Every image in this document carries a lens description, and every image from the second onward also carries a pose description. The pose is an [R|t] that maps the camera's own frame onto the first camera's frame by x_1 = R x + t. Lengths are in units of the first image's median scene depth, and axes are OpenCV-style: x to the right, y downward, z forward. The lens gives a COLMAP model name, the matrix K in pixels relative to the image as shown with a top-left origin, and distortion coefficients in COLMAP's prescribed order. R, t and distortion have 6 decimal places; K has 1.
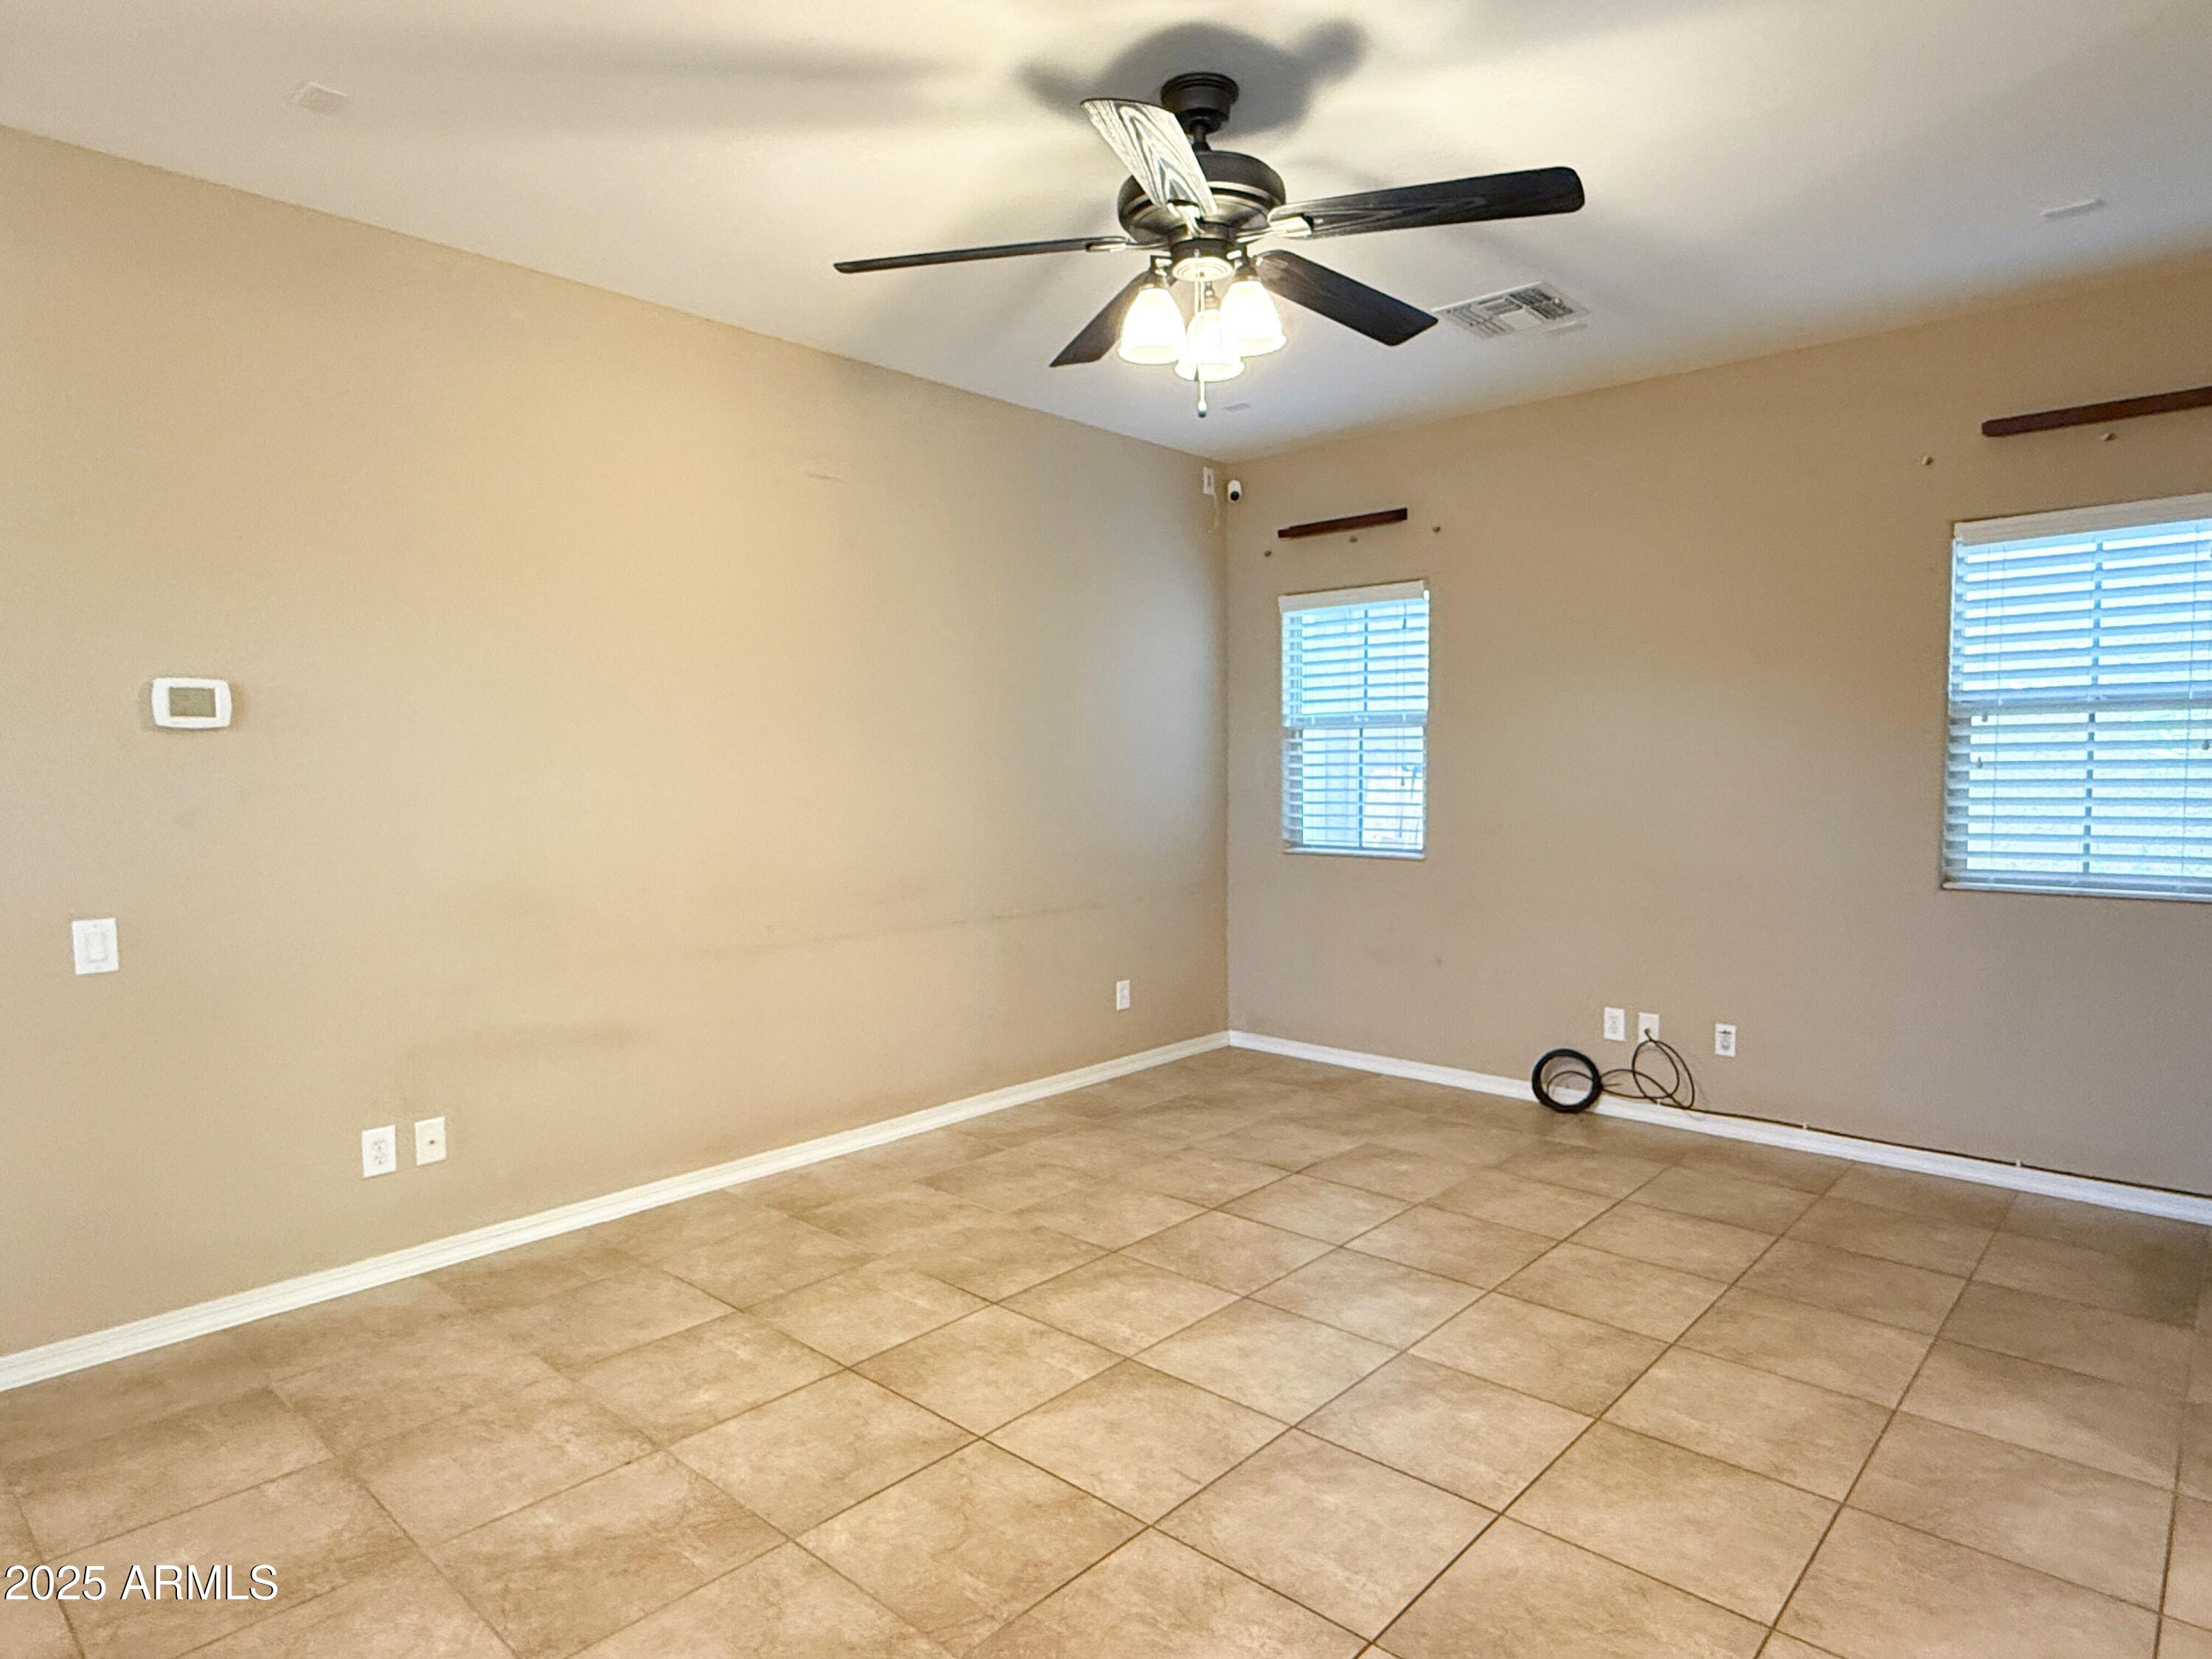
lens RADIAL K [[1271.1, 0, 1106.0], [0, 1271.1, 829.5], [0, 0, 1]] dist [0.016994, 0.001566]
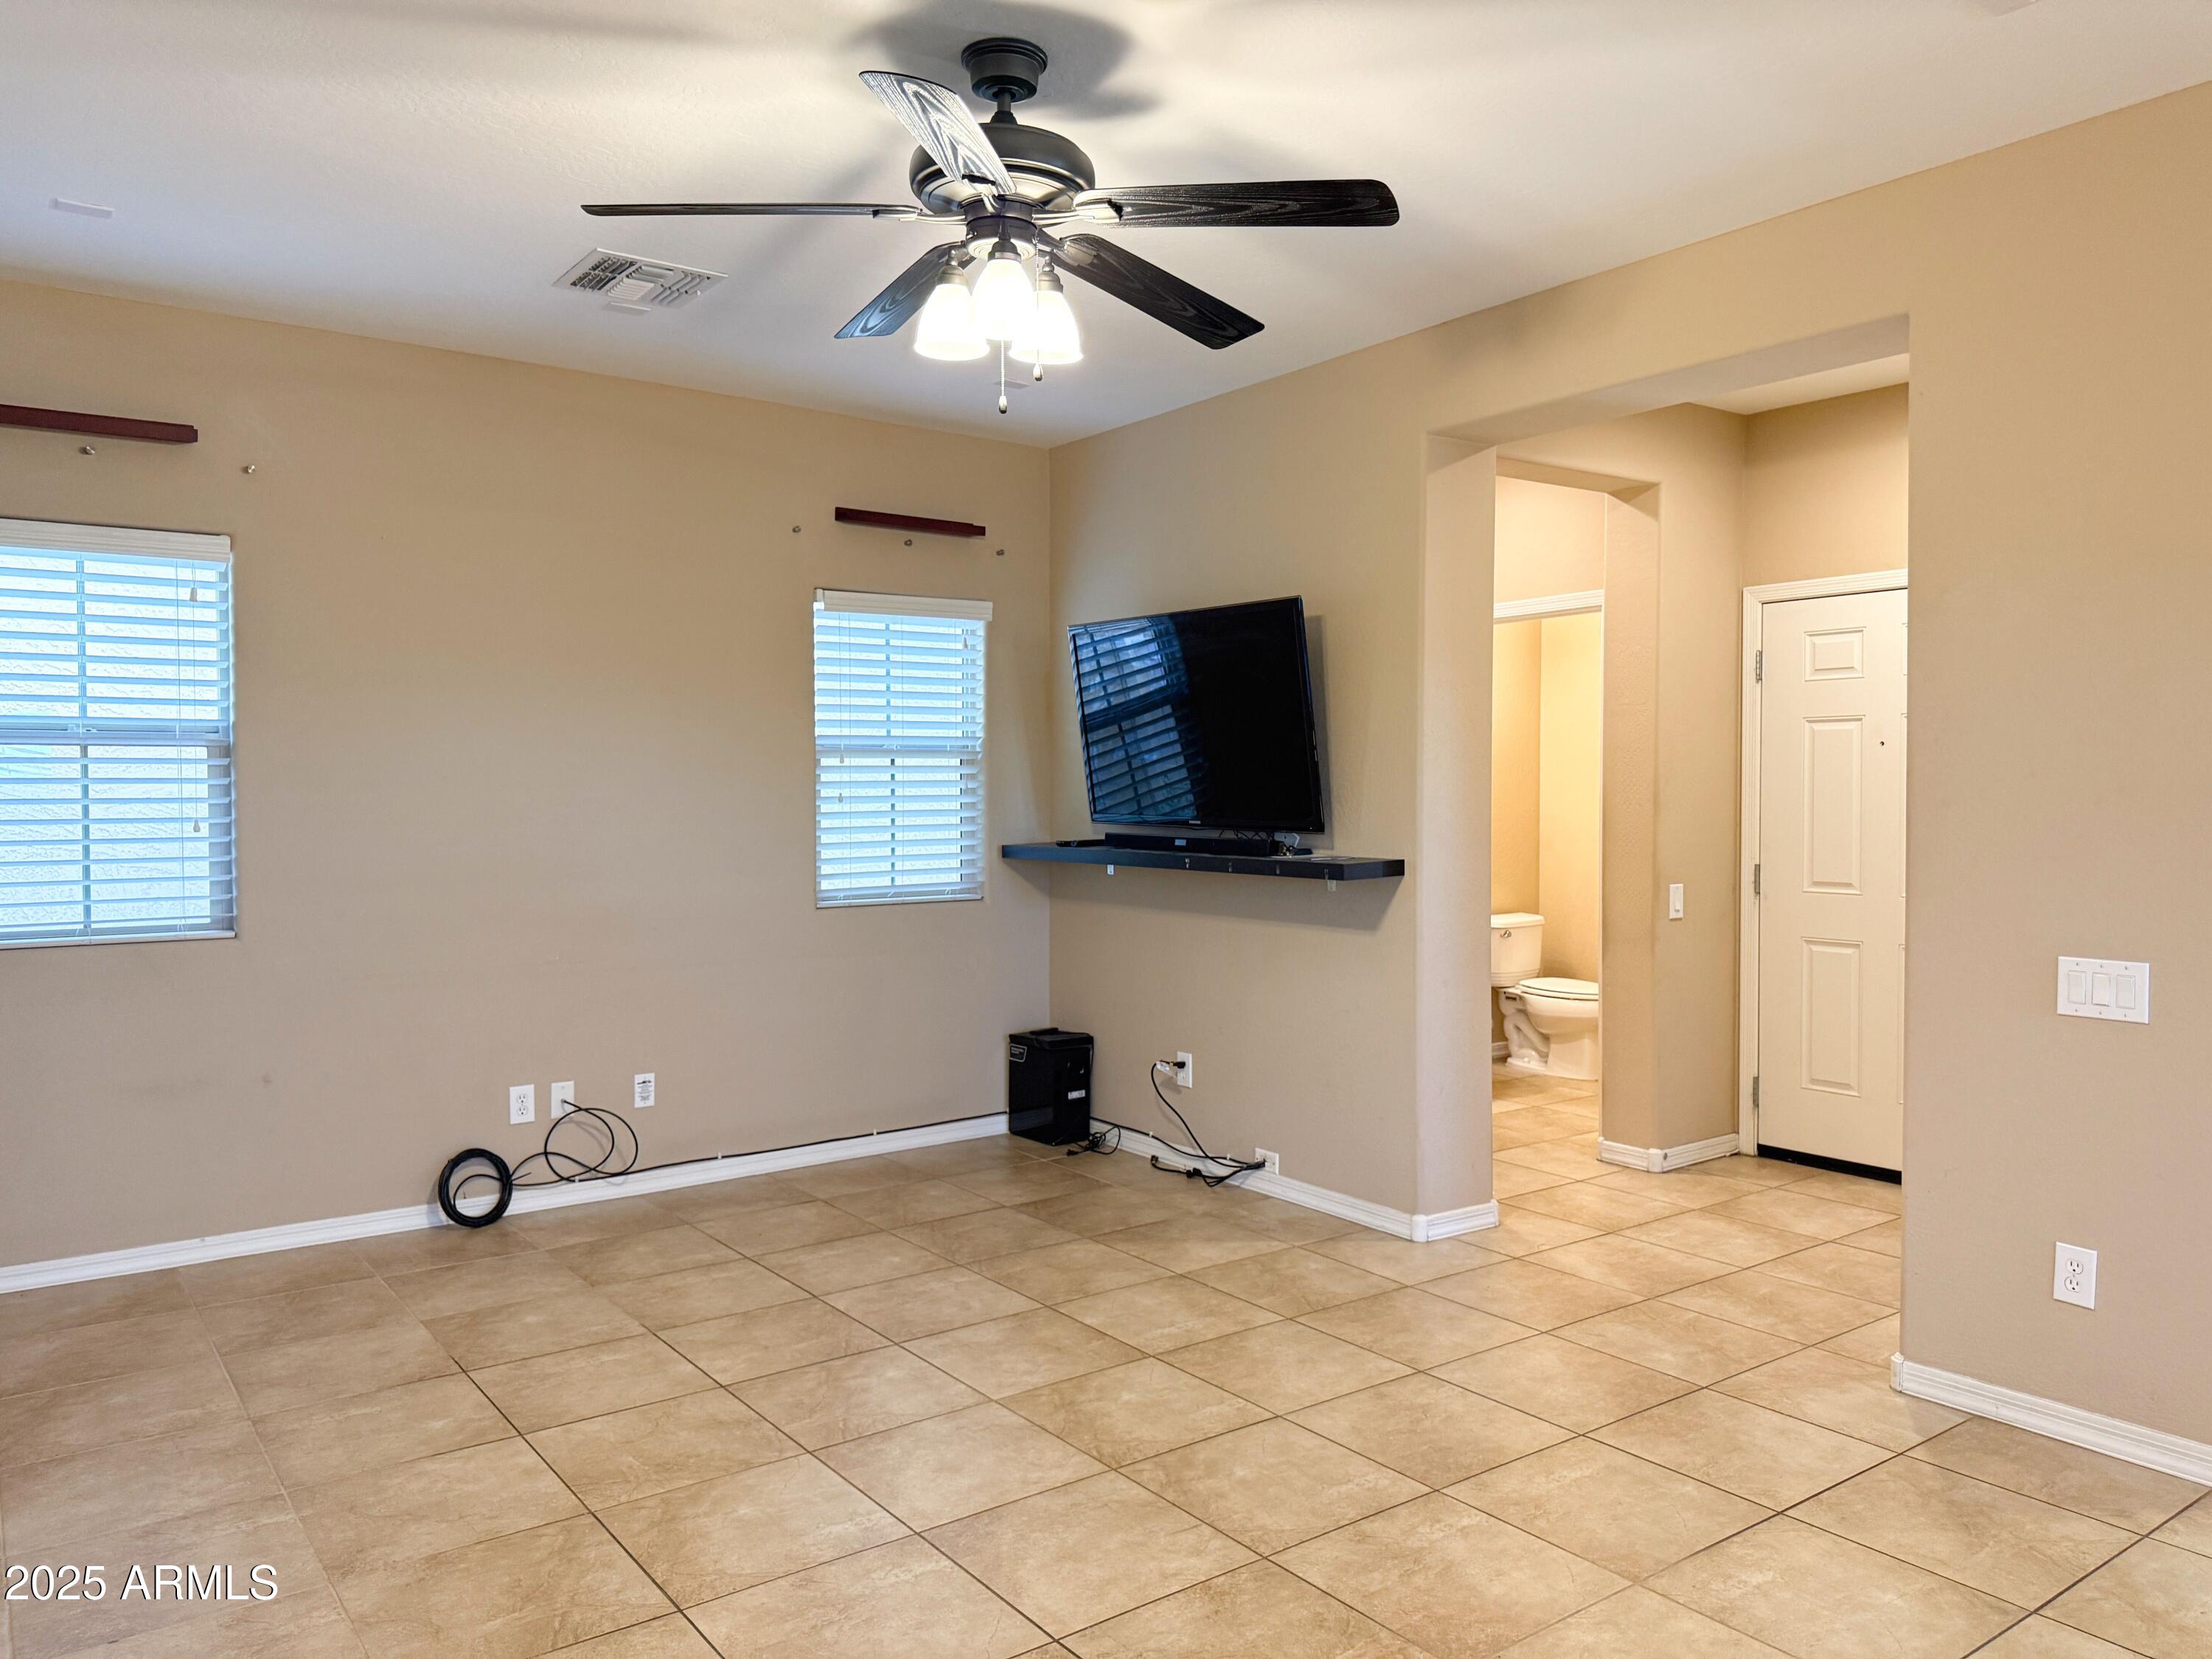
lens RADIAL K [[1572.4, 0, 1106.0], [0, 1572.4, 829.5], [0, 0, 1]] dist [0.089900, -0.122463]
pose [[0.199962, -0.019127, 0.979617, -0.691355], [0.054550, 0.998476, 0.008360, -0.022503], [-0.978284, 0.051766, 0.200701, 0.486378]]
